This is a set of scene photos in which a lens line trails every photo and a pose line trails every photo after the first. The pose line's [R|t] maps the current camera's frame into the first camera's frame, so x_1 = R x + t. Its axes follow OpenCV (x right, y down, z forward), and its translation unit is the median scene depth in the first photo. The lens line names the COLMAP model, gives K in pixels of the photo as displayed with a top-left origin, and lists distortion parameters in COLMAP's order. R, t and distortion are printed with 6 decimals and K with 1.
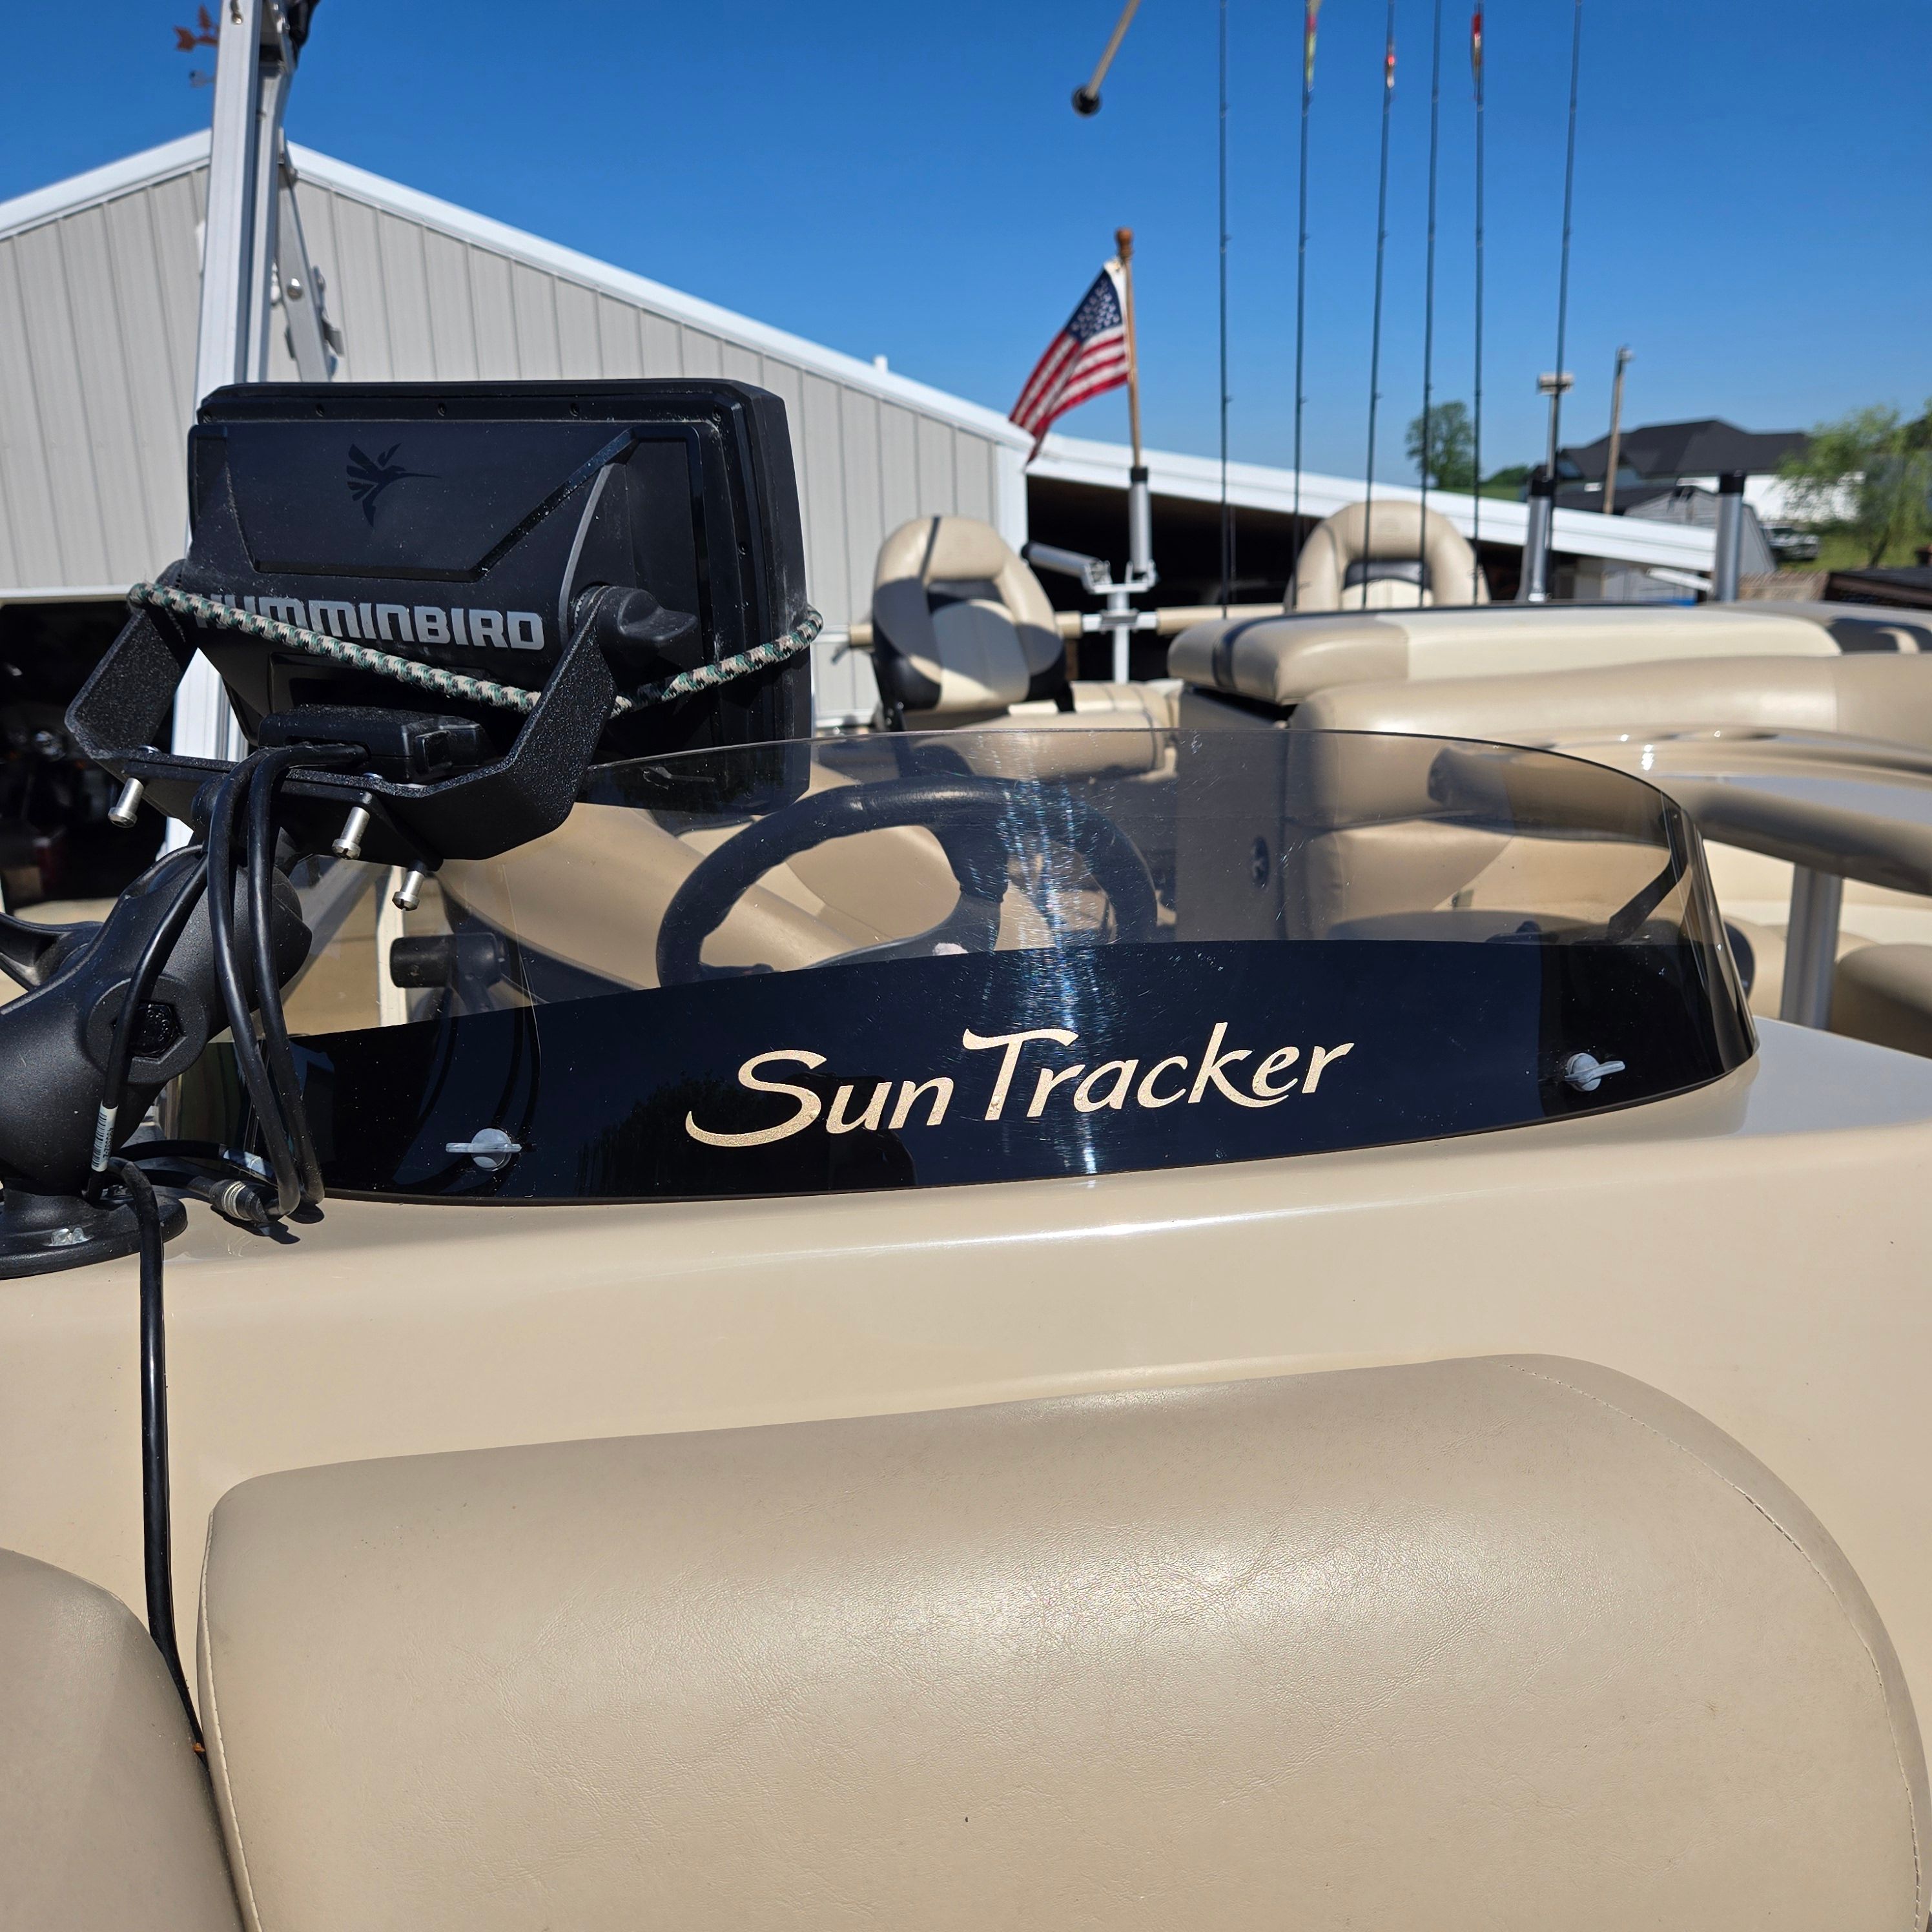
lens RADIAL K [[1713.0, 0, 966.0], [0, 1713.0, 966.0], [0, 0, 1]] dist [0.049676, -0.057921]
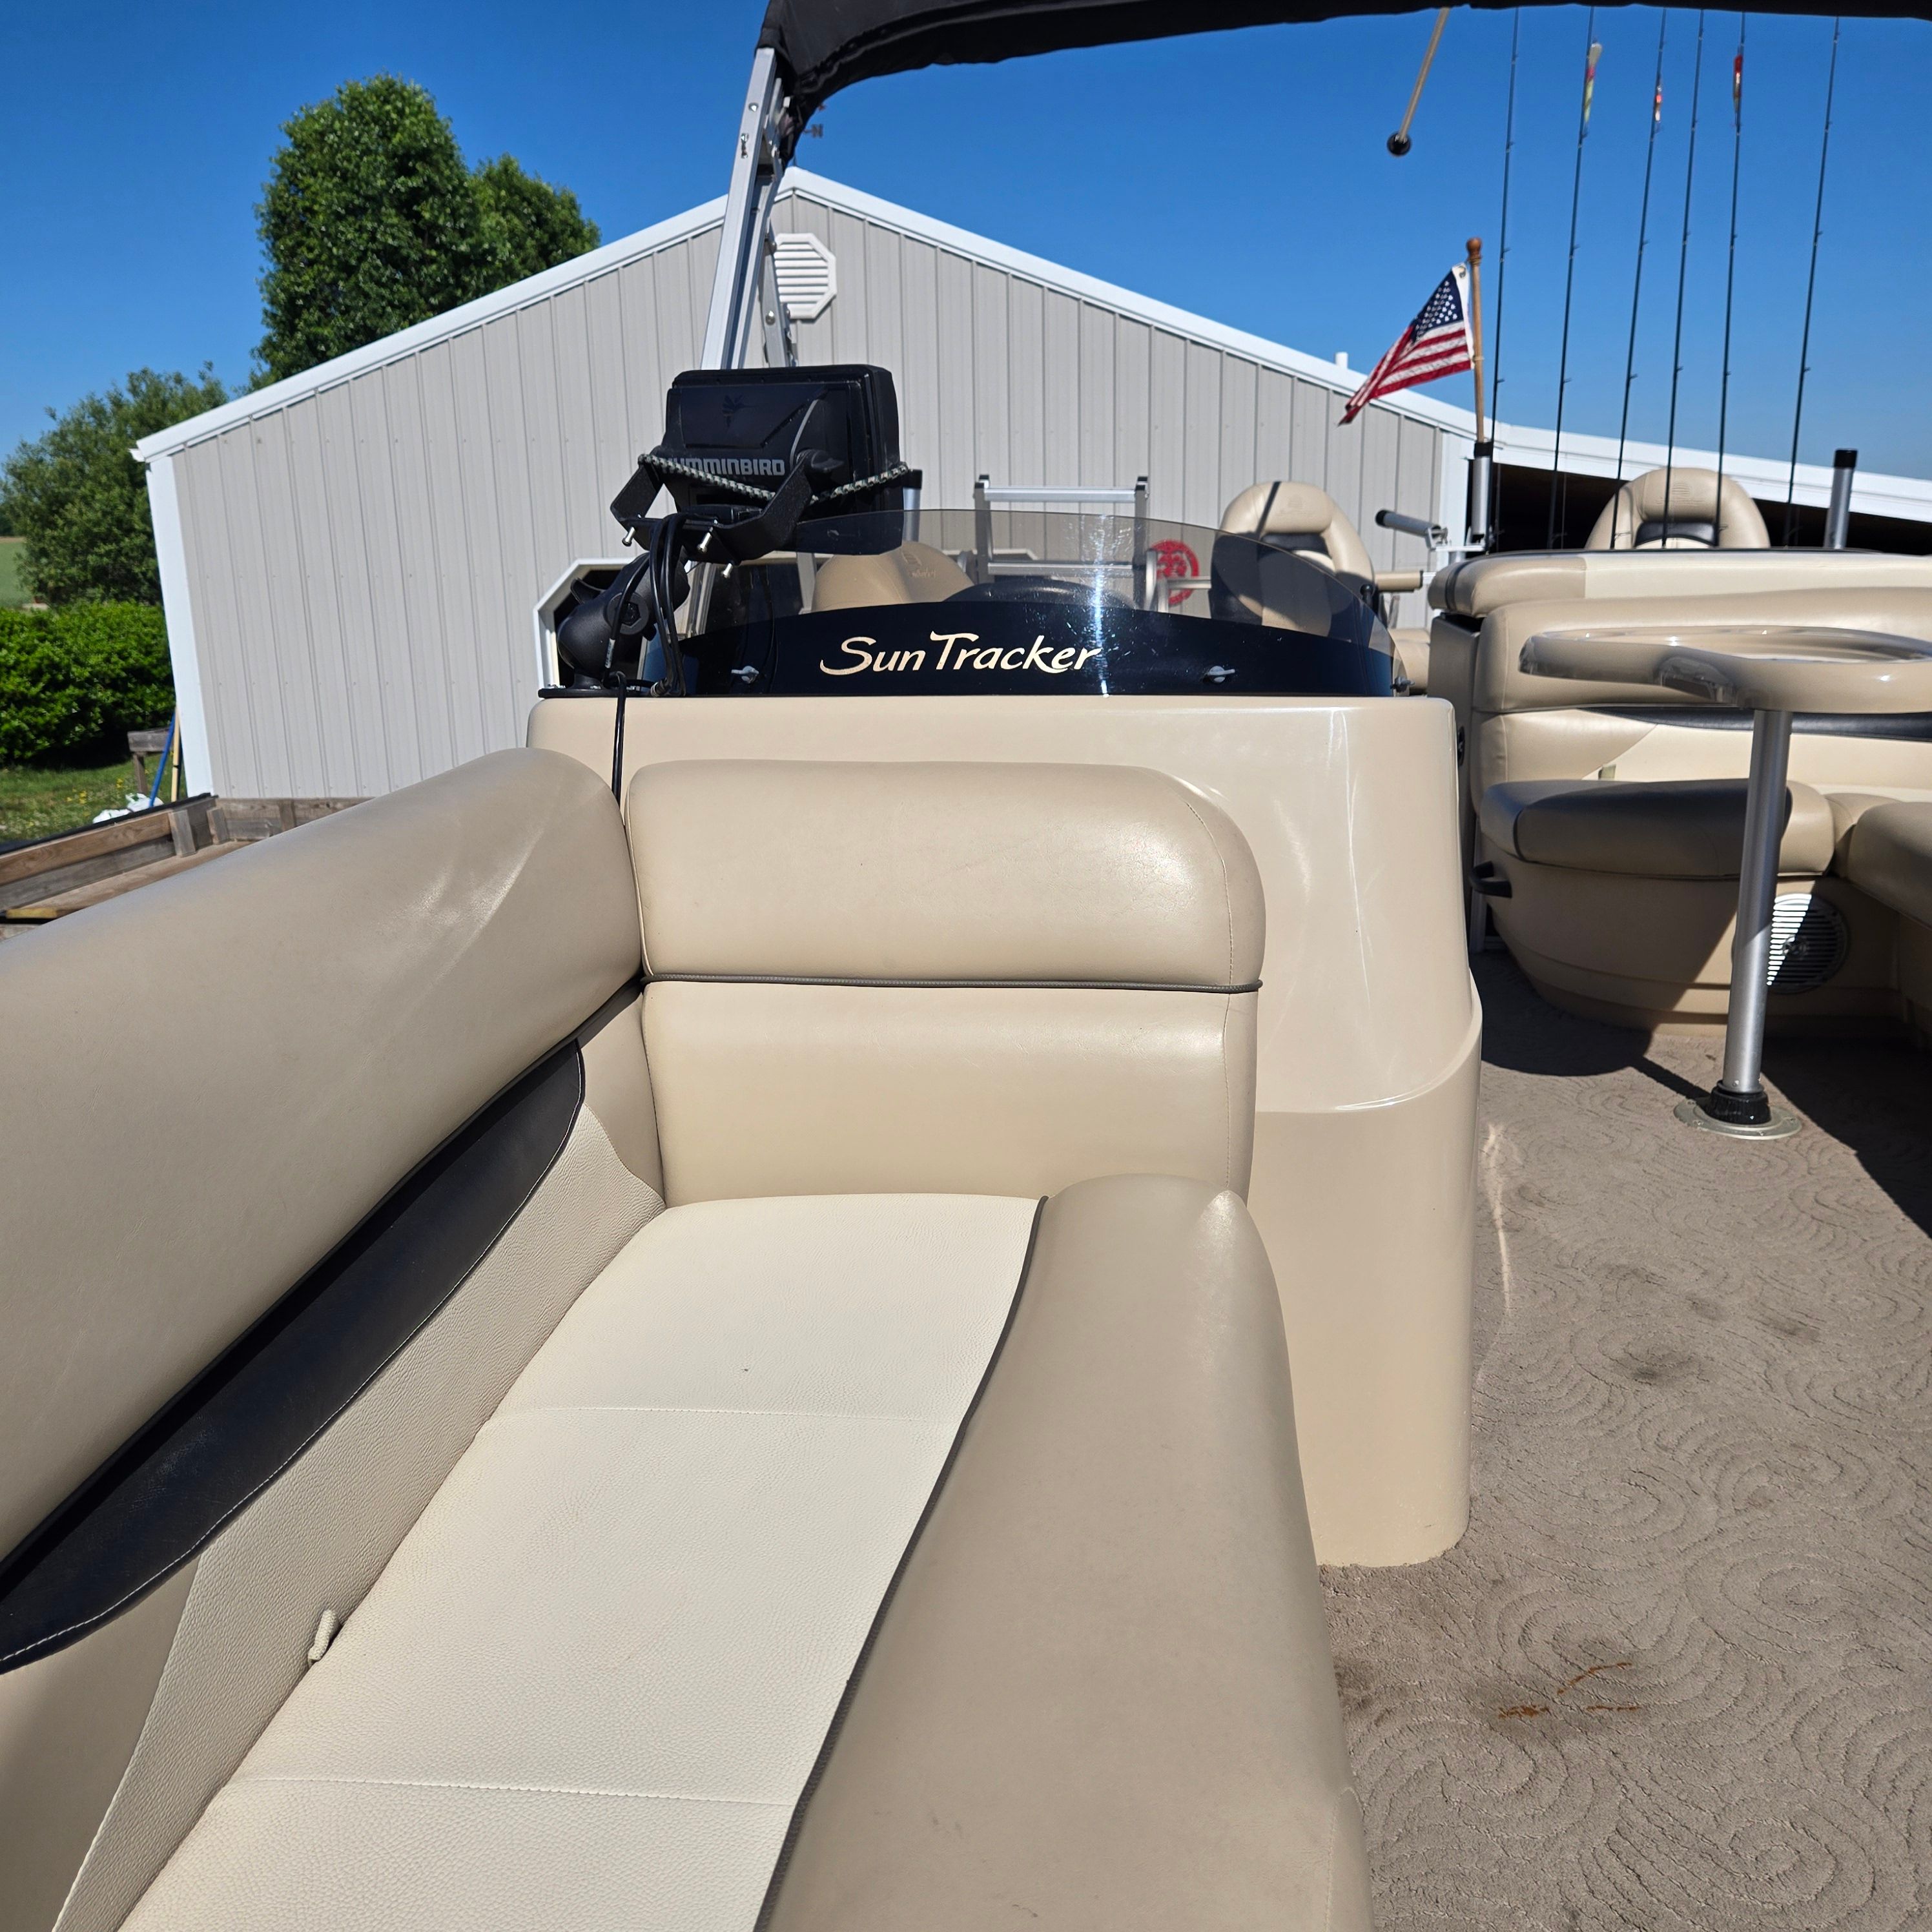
lens RADIAL K [[1713.0, 0, 966.0], [0, 1713.0, 966.0], [0, 0, 1]] dist [0.049676, -0.057921]
pose [[0.958412, 0.080251, -0.273874, 0.709603], [-0.080109, 0.996717, 0.011722, 0.451250], [0.273915, 0.010706, 0.961694, -1.248457]]
